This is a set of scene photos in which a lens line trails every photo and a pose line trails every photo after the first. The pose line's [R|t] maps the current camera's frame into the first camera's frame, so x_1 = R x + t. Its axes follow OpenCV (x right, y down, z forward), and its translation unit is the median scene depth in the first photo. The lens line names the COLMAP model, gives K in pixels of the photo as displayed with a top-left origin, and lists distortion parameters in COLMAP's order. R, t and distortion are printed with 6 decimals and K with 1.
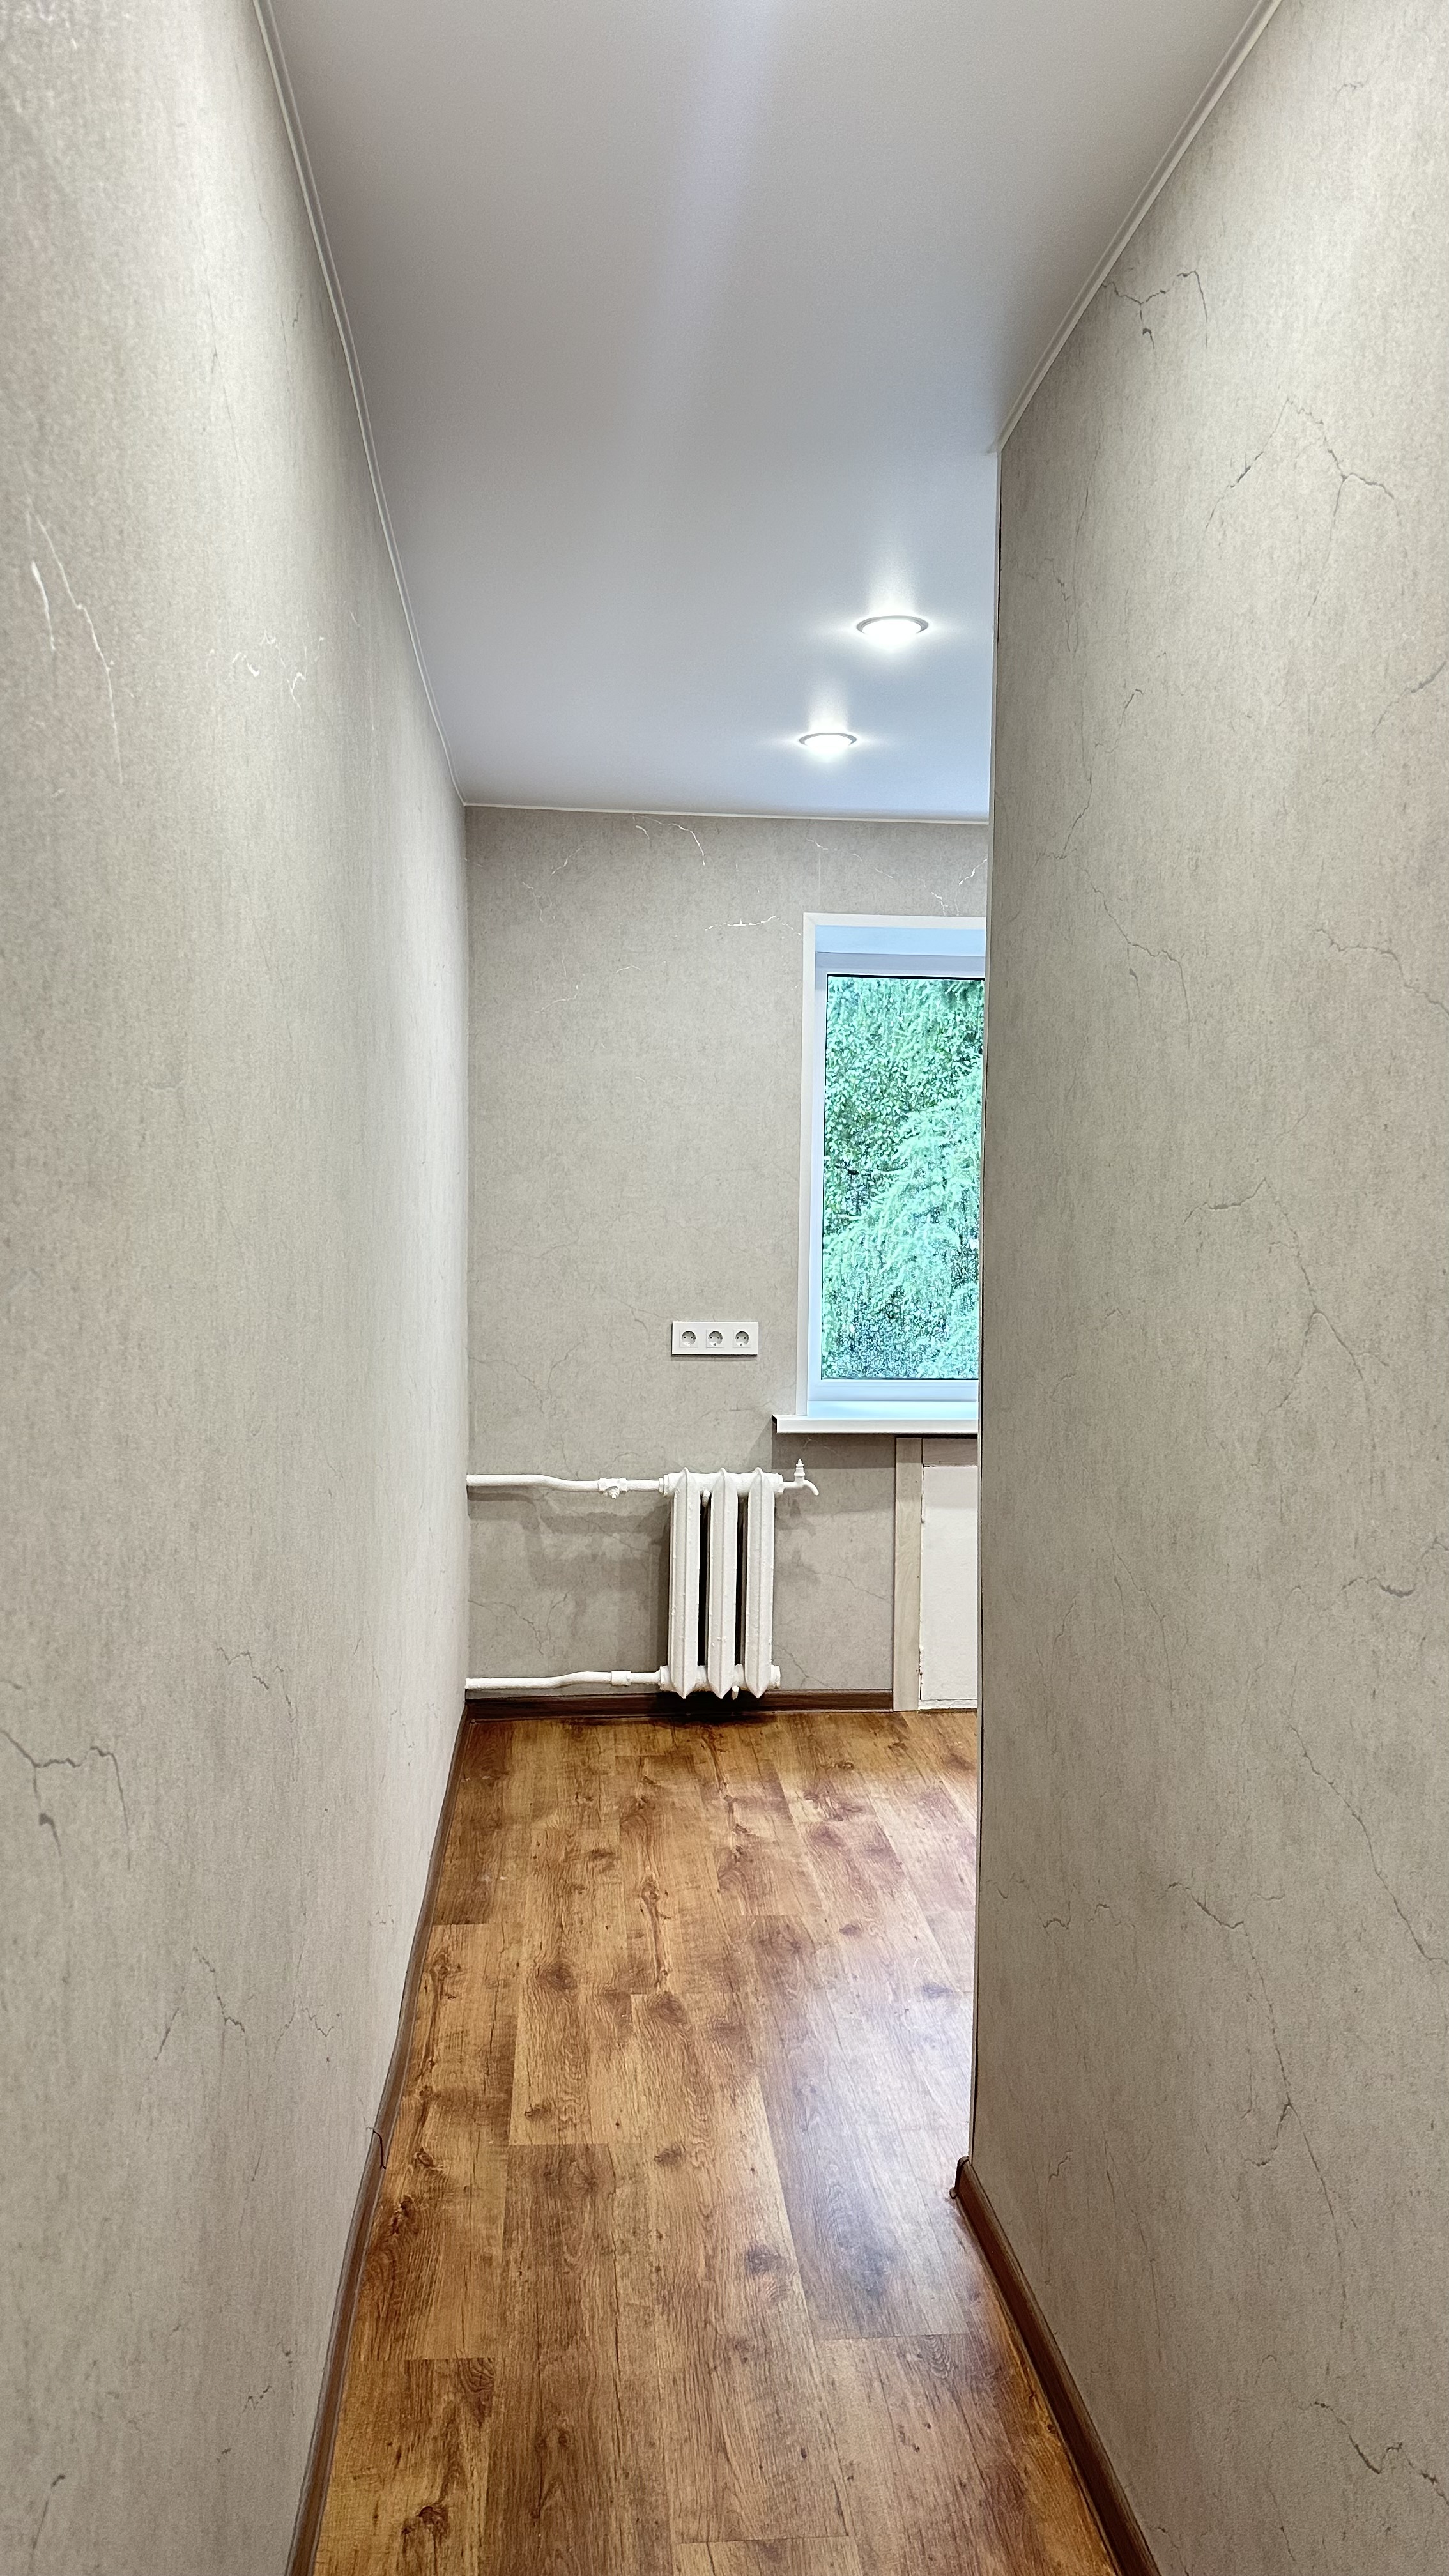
lens RADIAL K [[1783.7, 0, 724.5], [0, 1783.7, 1288.0], [0, 0, 1]] dist [-0.057733, -0.002348]
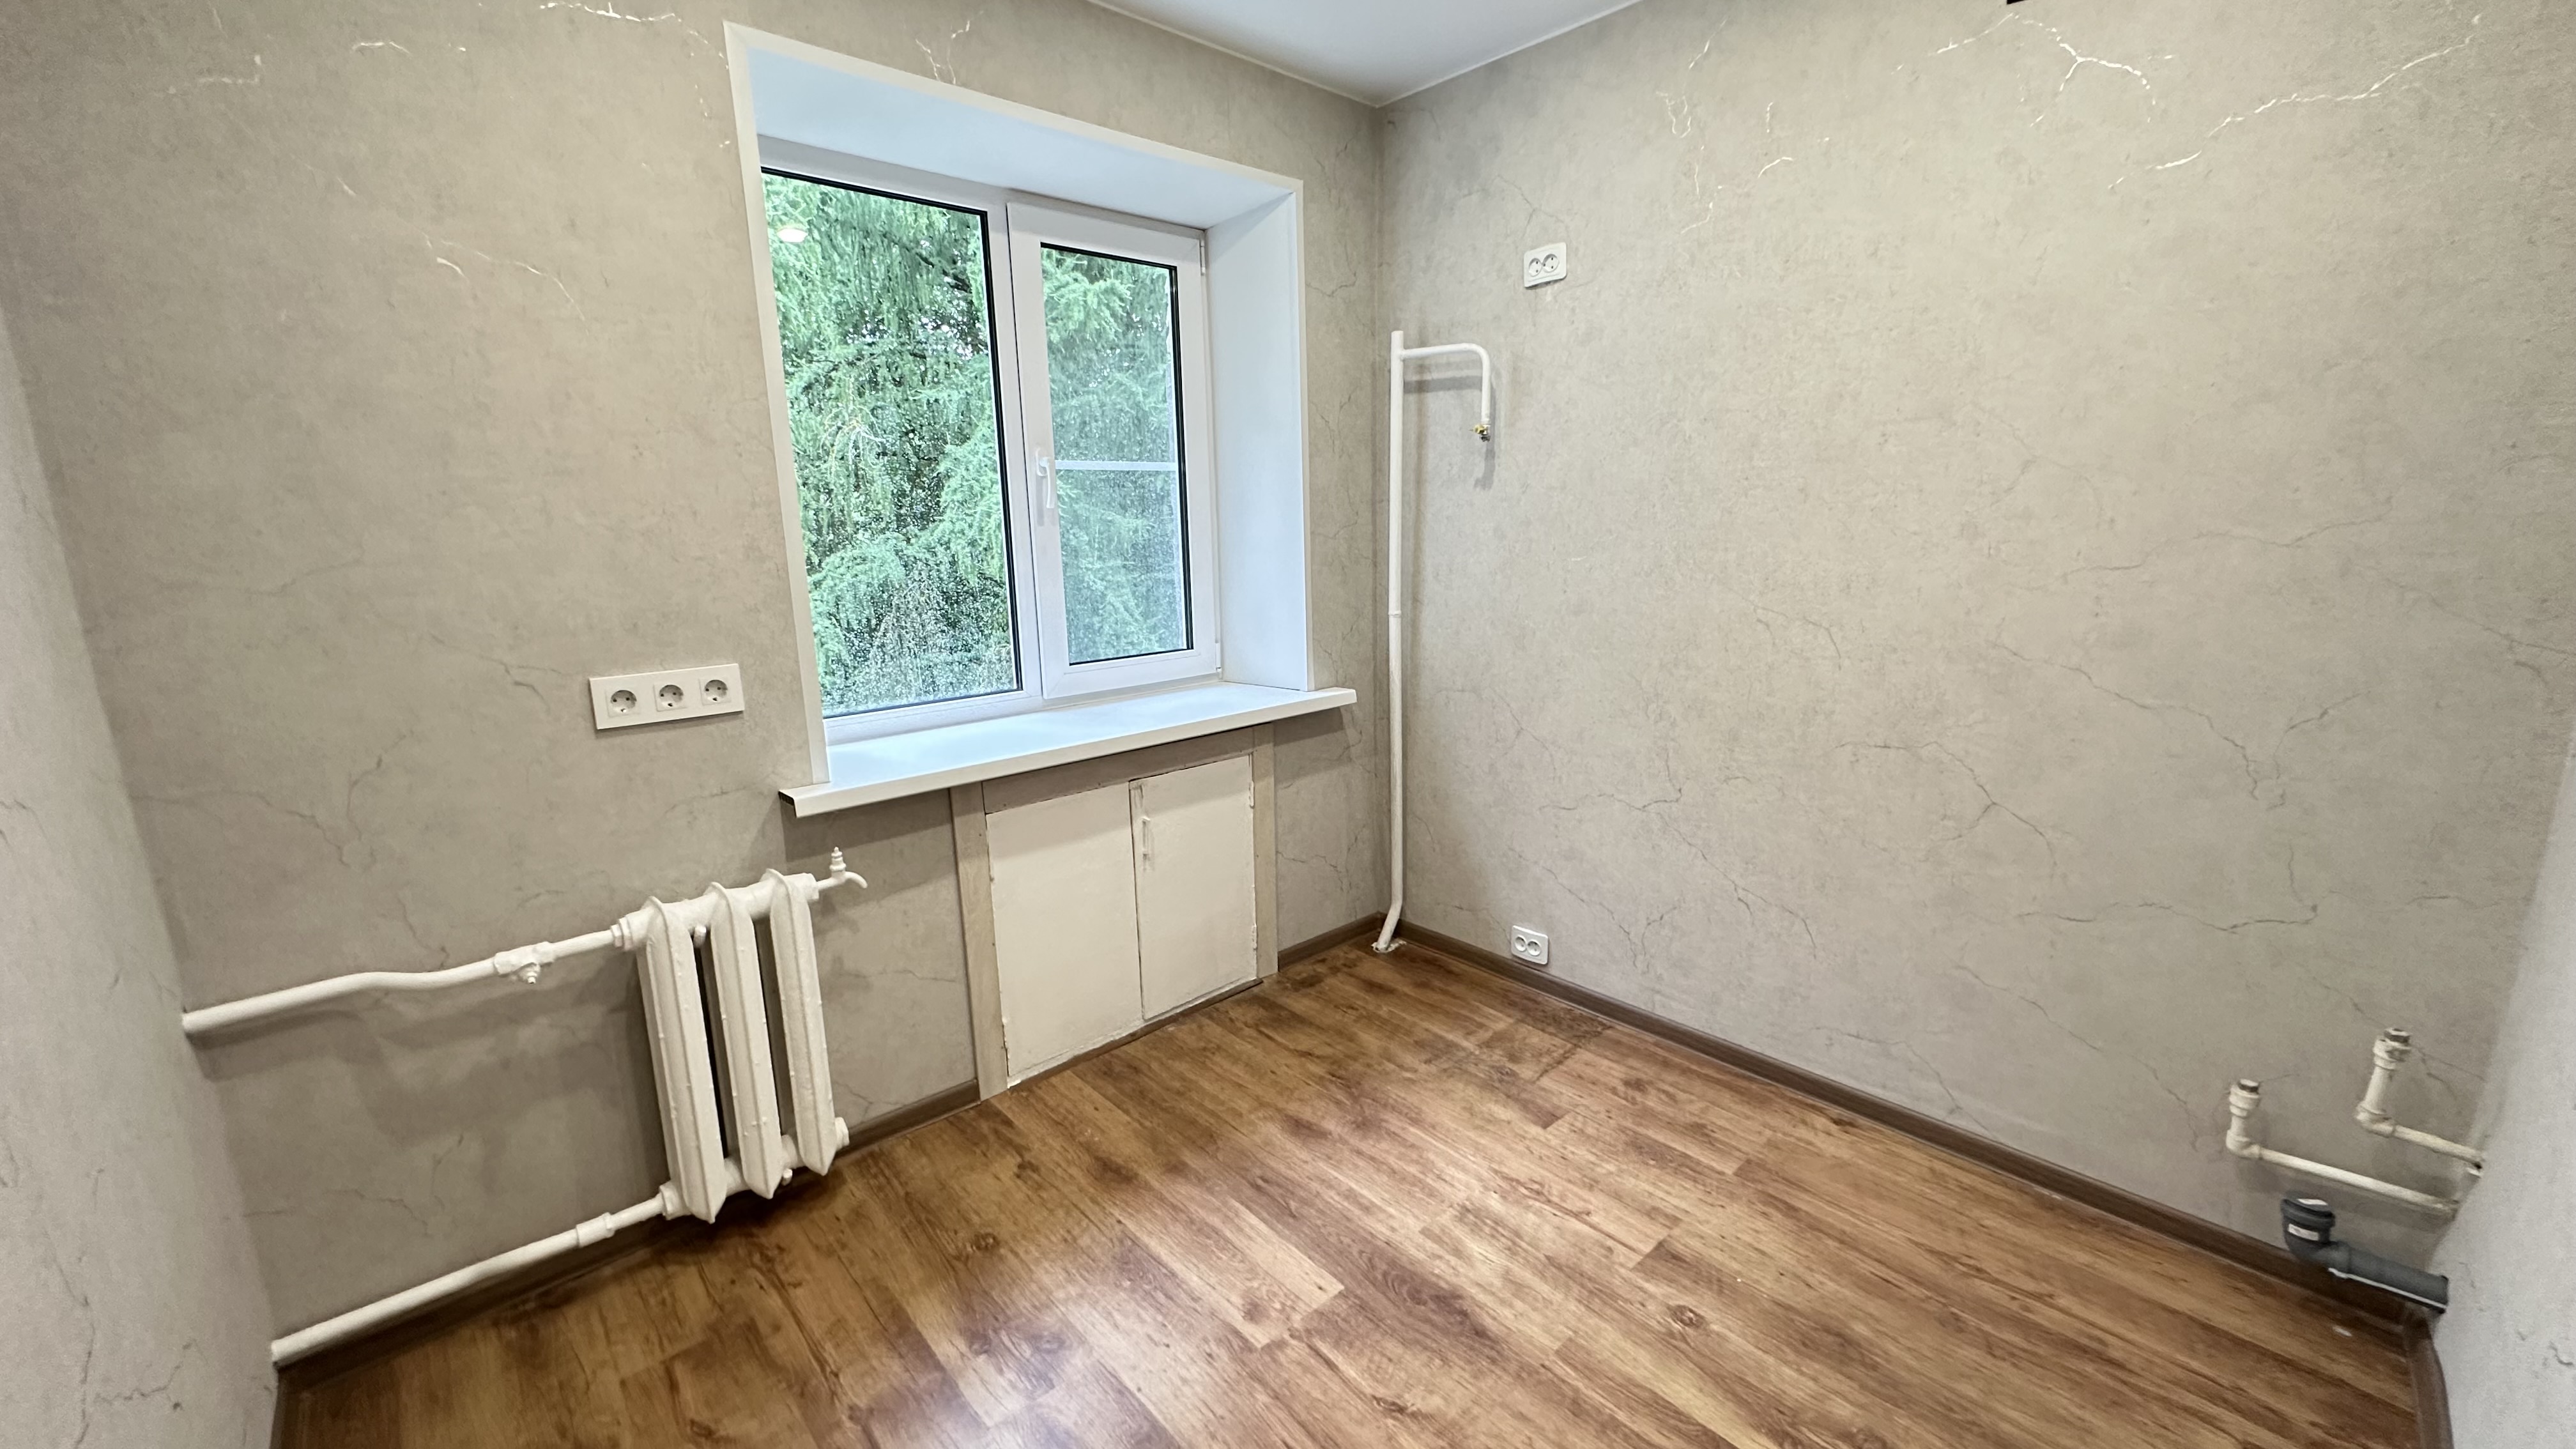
lens RADIAL K [[1021.3, 0, 1288.0], [0, 1021.3, 724.5], [0, 0, 1]] dist [-0.002070, -0.000180]
pose [[0.794816, -0.152790, 0.587301, -0.052252], [0.062332, 0.983222, 0.171436, -0.013109], [-0.603641, -0.099652, 0.791004, 0.624306]]
